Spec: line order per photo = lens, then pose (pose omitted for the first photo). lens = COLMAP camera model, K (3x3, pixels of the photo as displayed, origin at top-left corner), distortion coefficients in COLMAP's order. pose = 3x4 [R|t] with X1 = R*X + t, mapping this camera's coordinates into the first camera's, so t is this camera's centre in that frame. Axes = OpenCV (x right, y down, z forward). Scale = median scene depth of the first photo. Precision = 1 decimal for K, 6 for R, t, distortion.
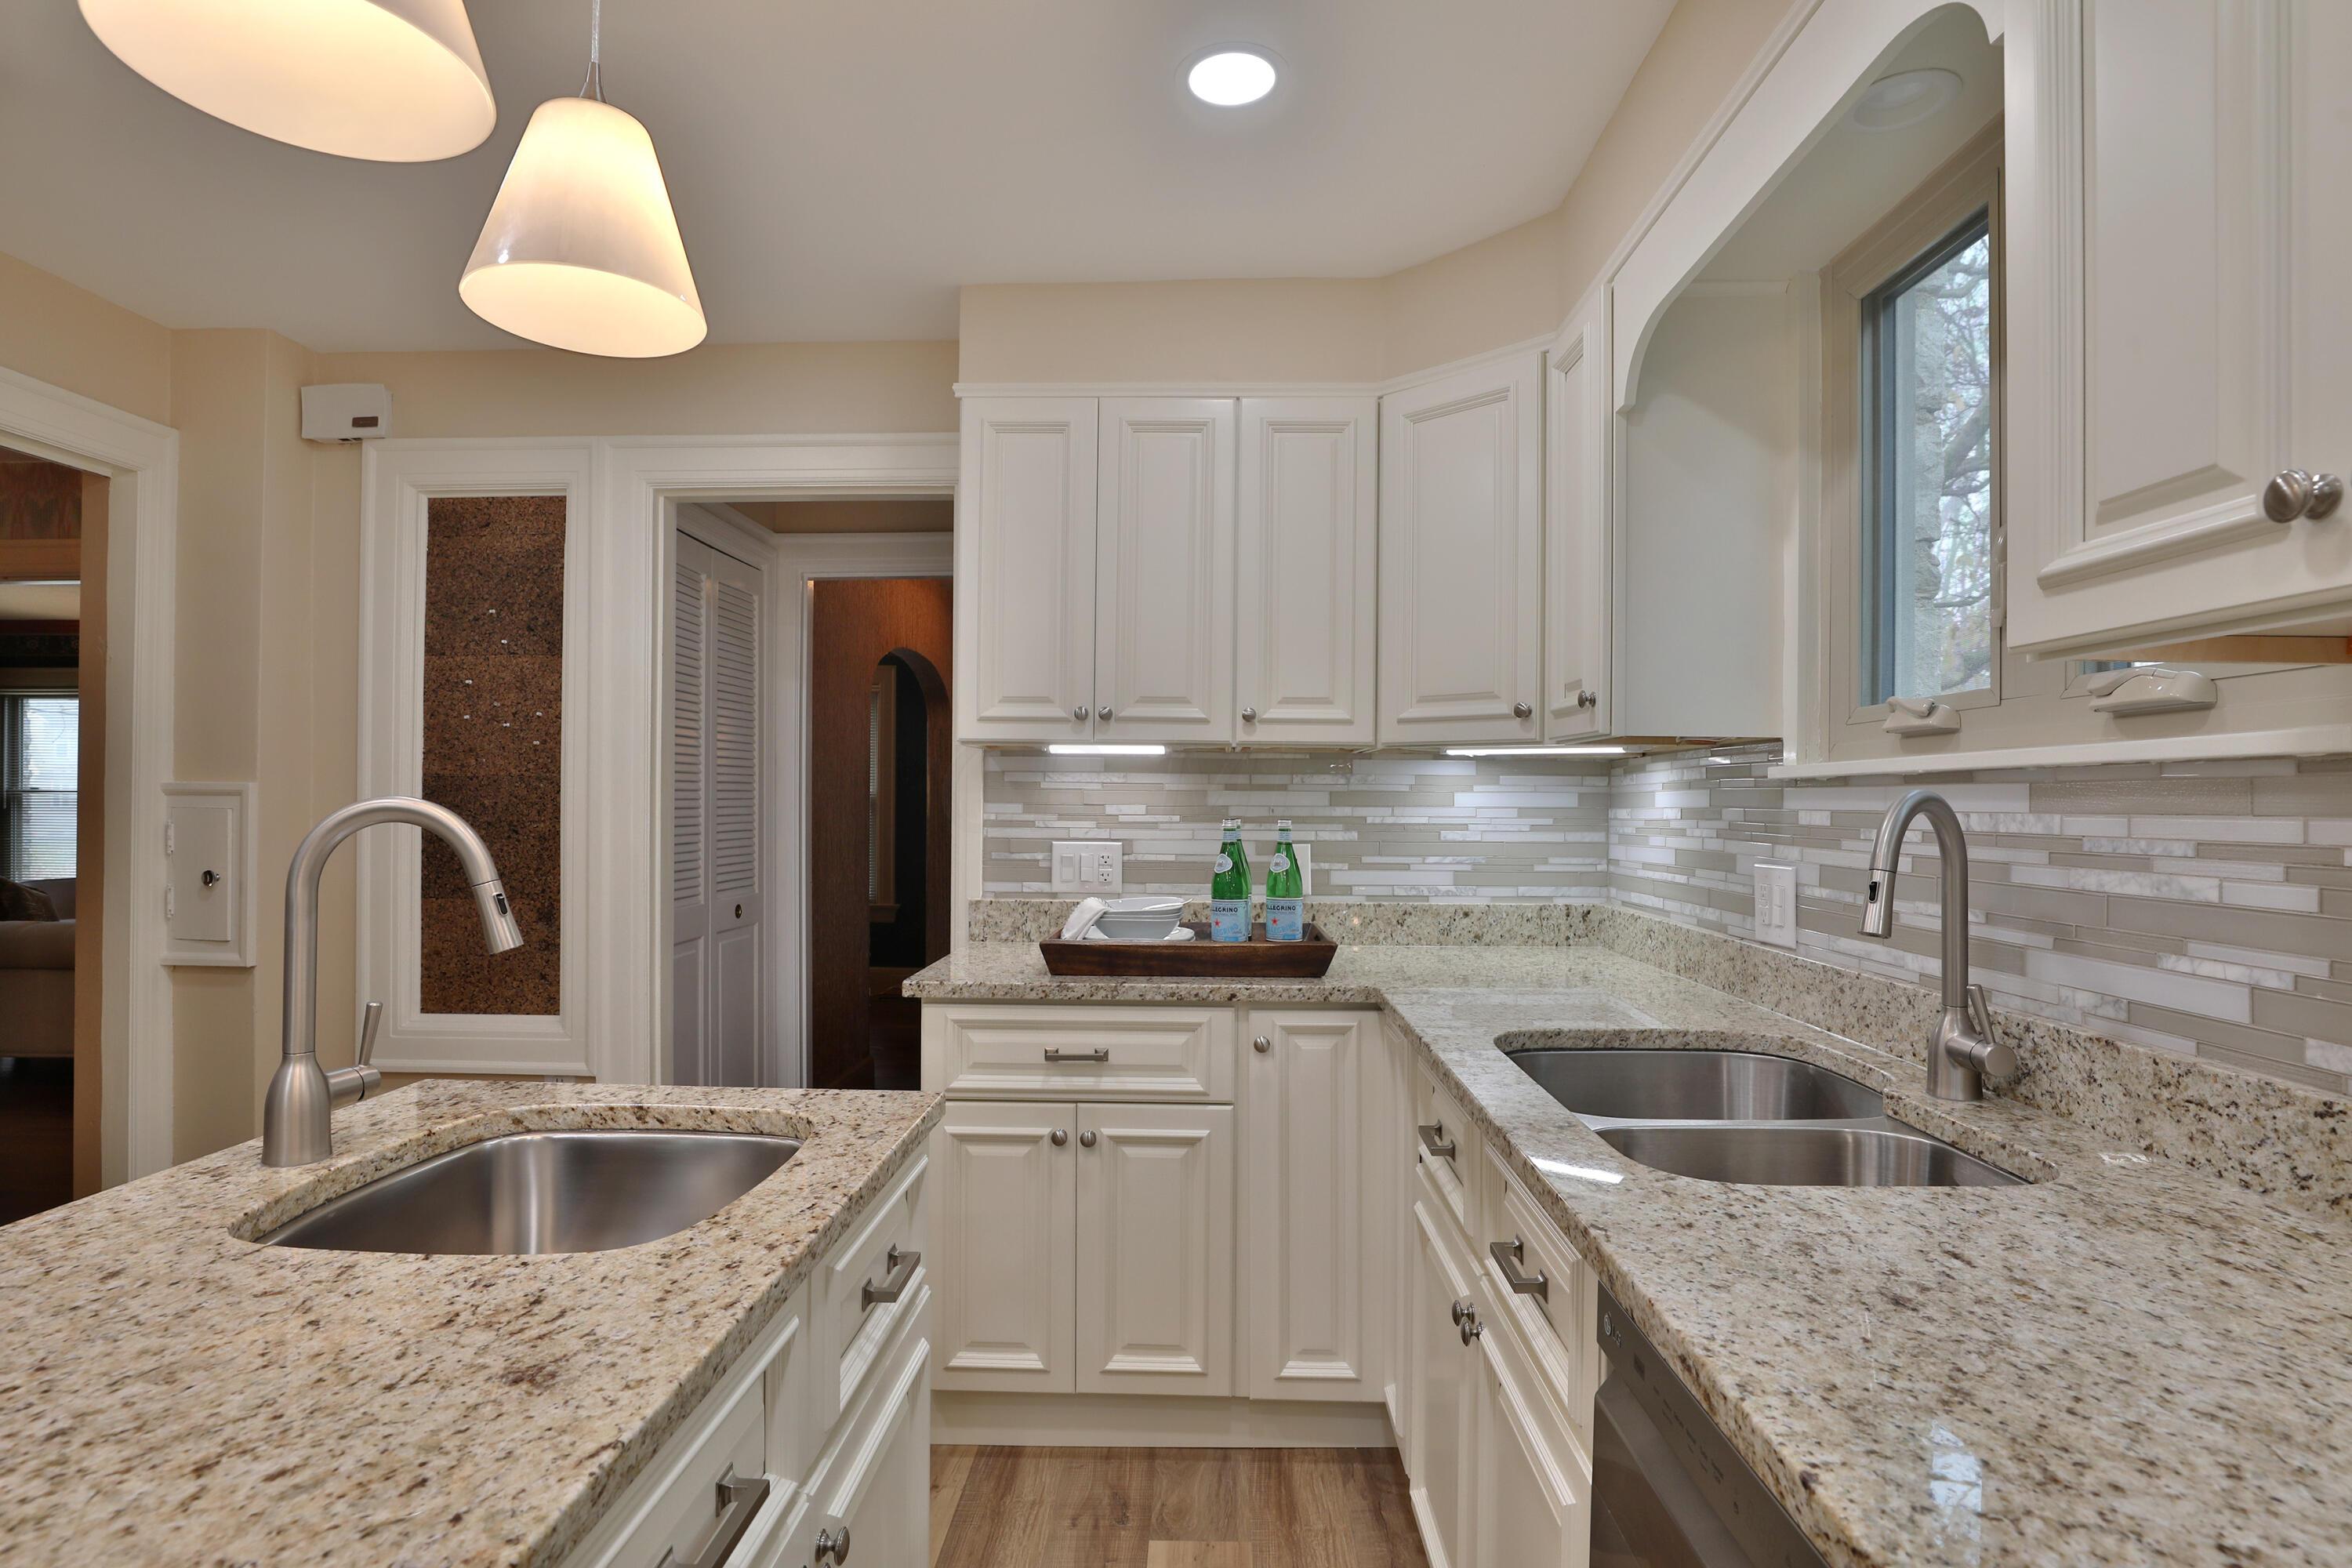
lens RADIAL K [[1186.0, 0, 1164.3], [0, 1186.0, 795.2], [0, 0, 1]] dist [-0.017405, 0.000520]
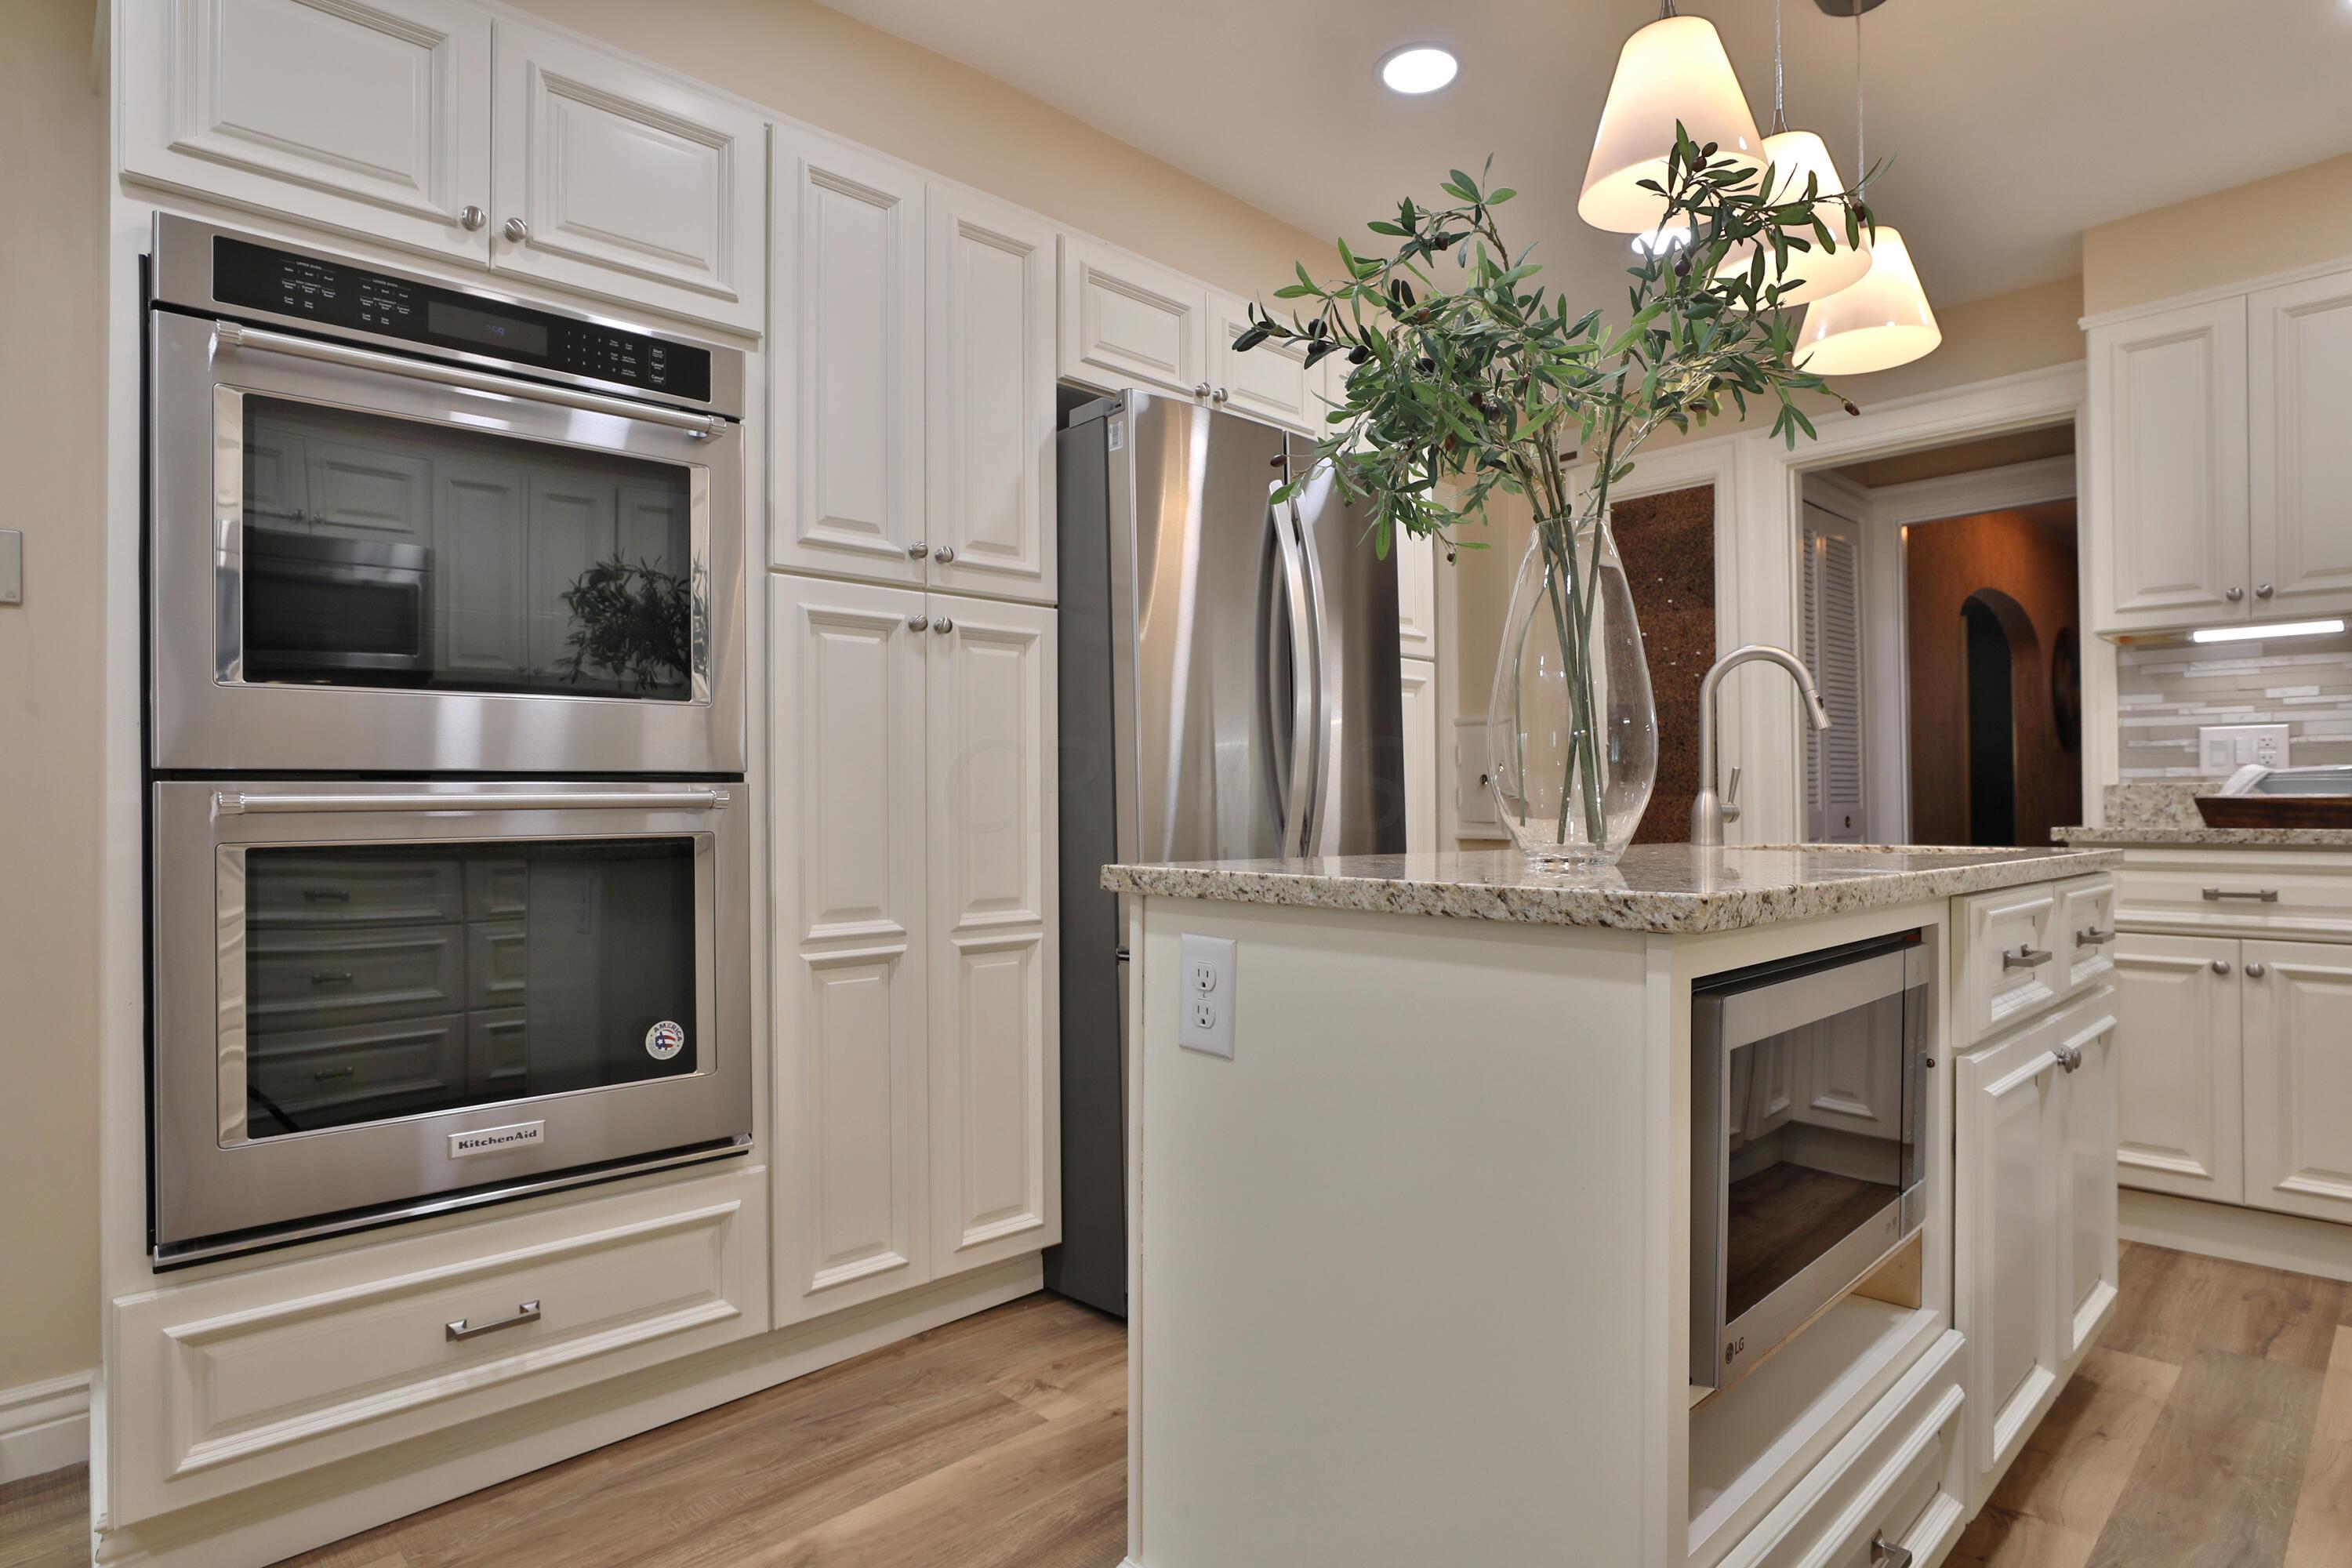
lens RADIAL K [[1252.4, 0, 1175.9], [0, 1252.4, 791.3], [0, 0, 1]] dist [-0.025375, 0.008461]
pose [[0.720332, -0.018783, -0.693375, 0.010640], [0.012796, 0.999823, -0.013791, 0.113056], [0.693512, 0.001062, 0.720445, -0.467916]]
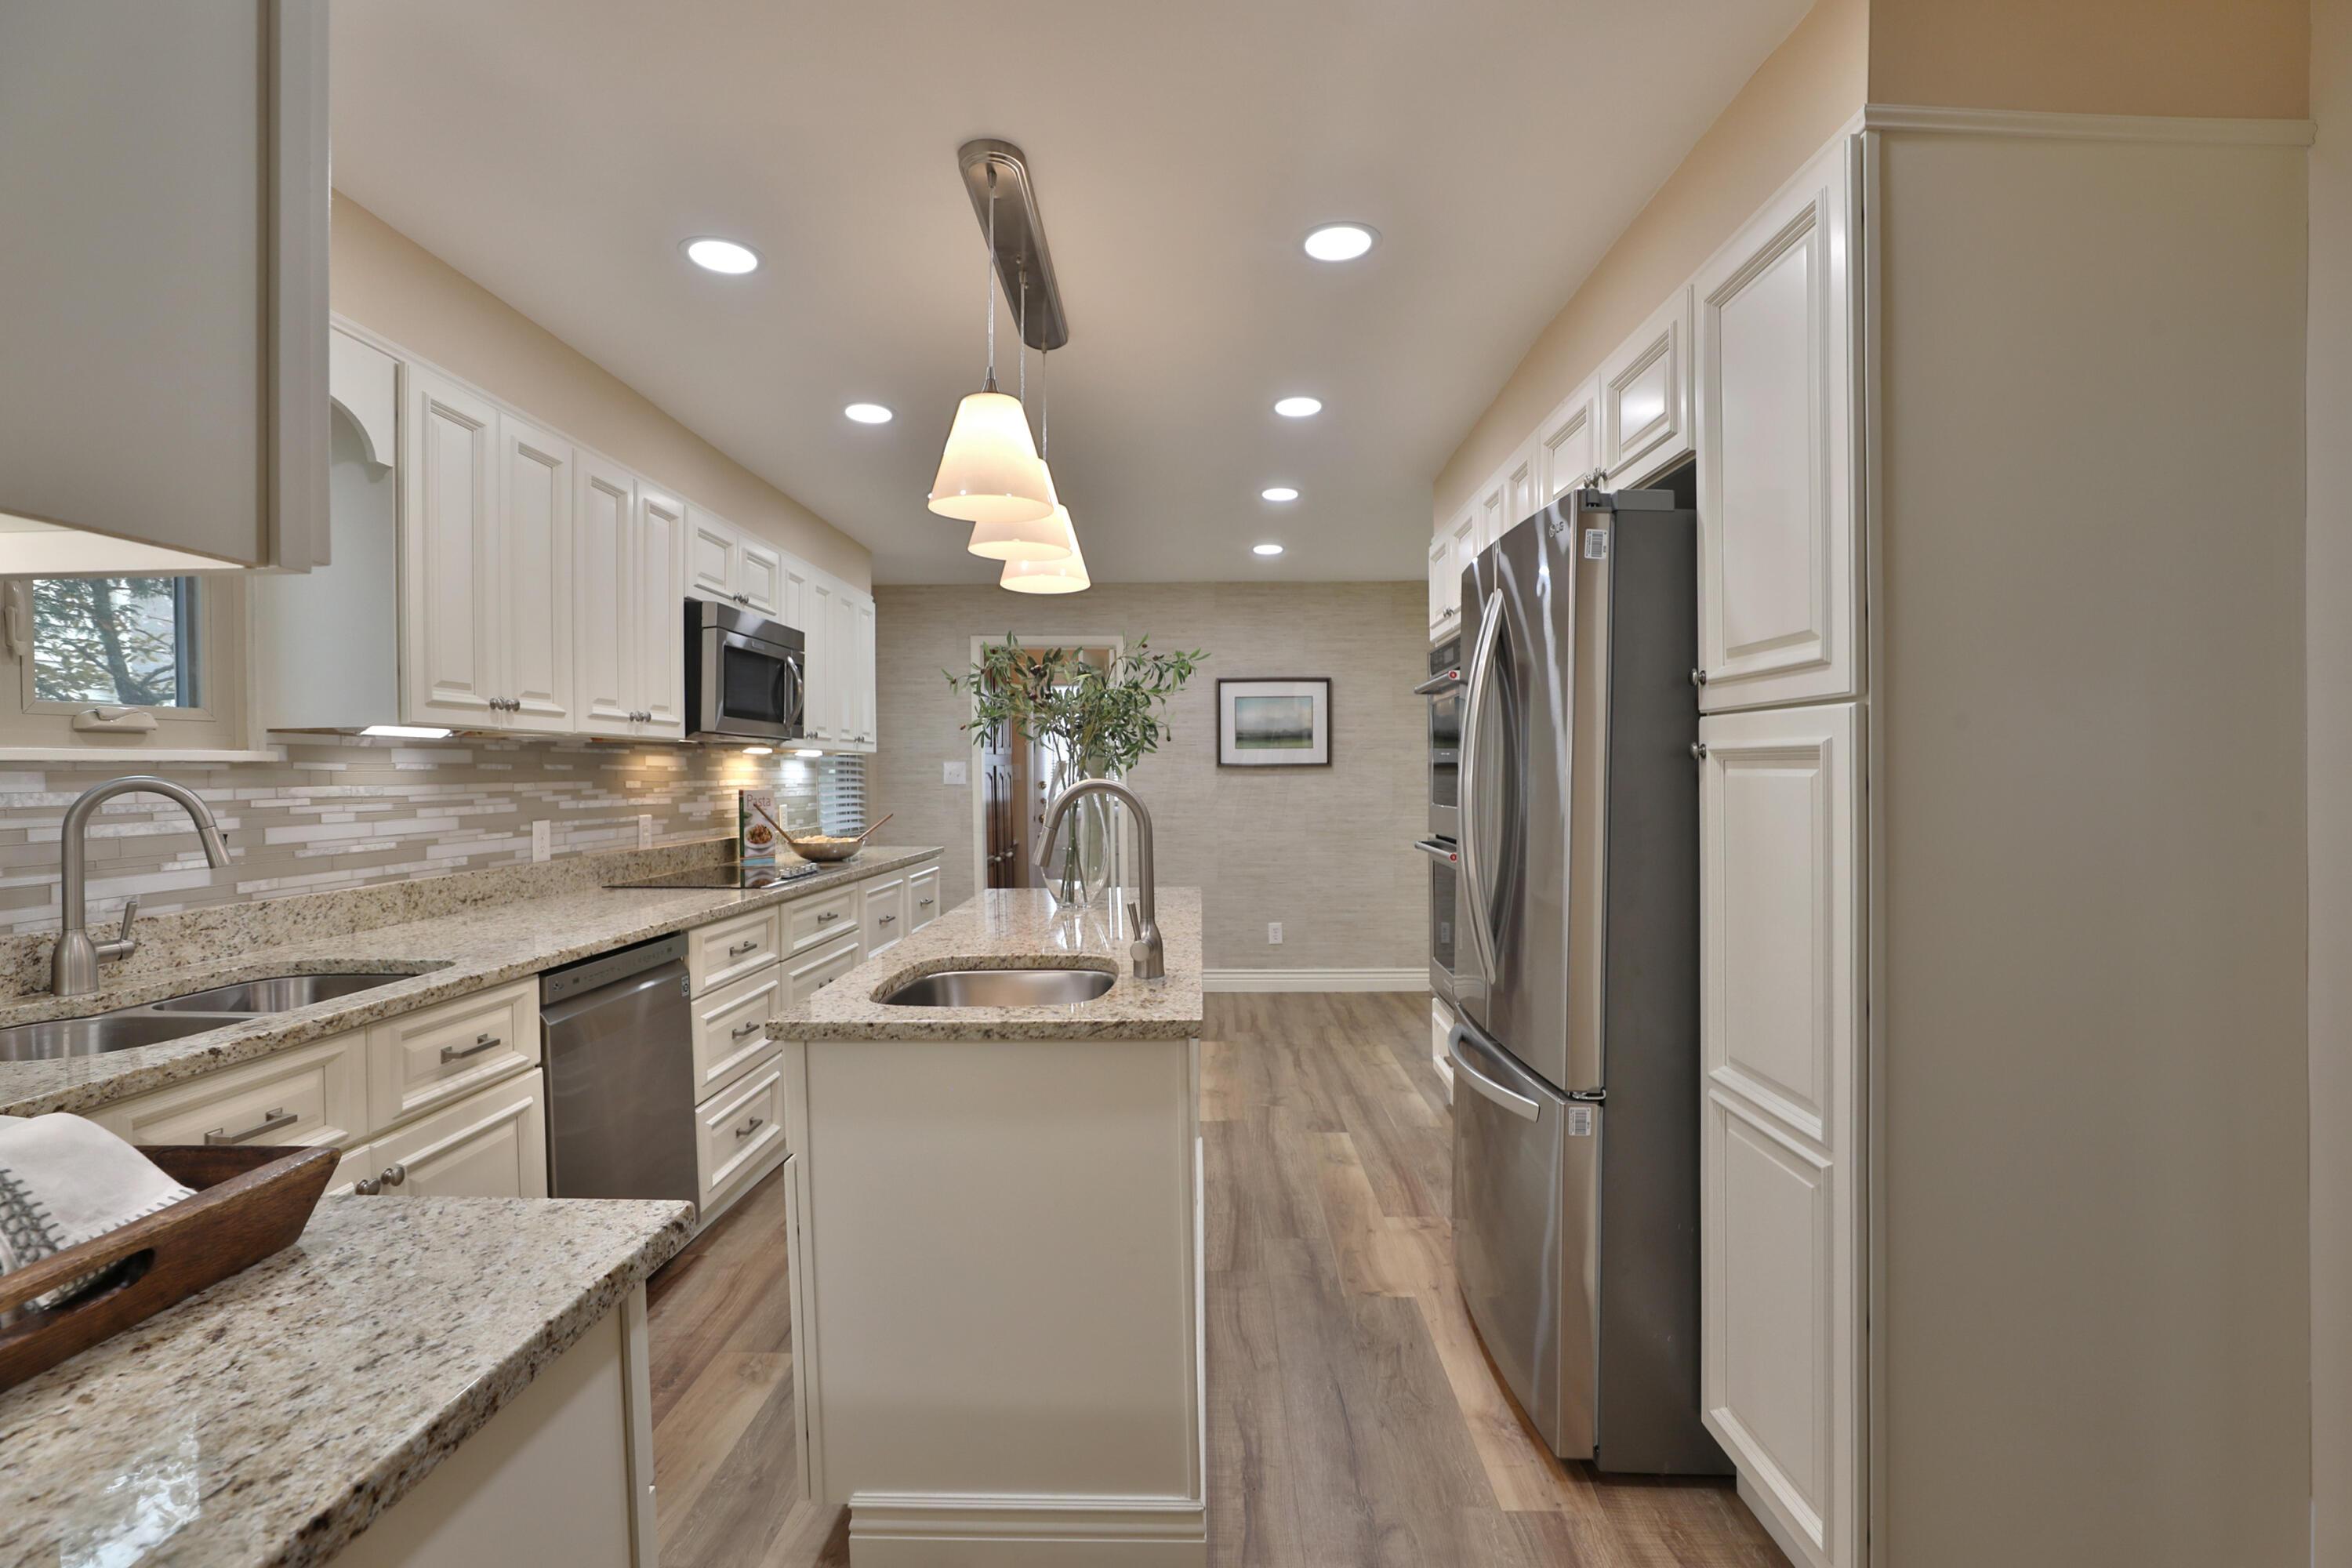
lens RADIAL K [[1074.9, 0, 1178.0], [0, 1074.9, 783.7], [0, 0, 1]] dist [-0.028961, 0.007382]
pose [[-0.999777, 0.000329, -0.021109, -0.347841], [0.000131, 0.999956, 0.009401, -0.003905], [0.021111, 0.009396, -0.999733, 1.274090]]
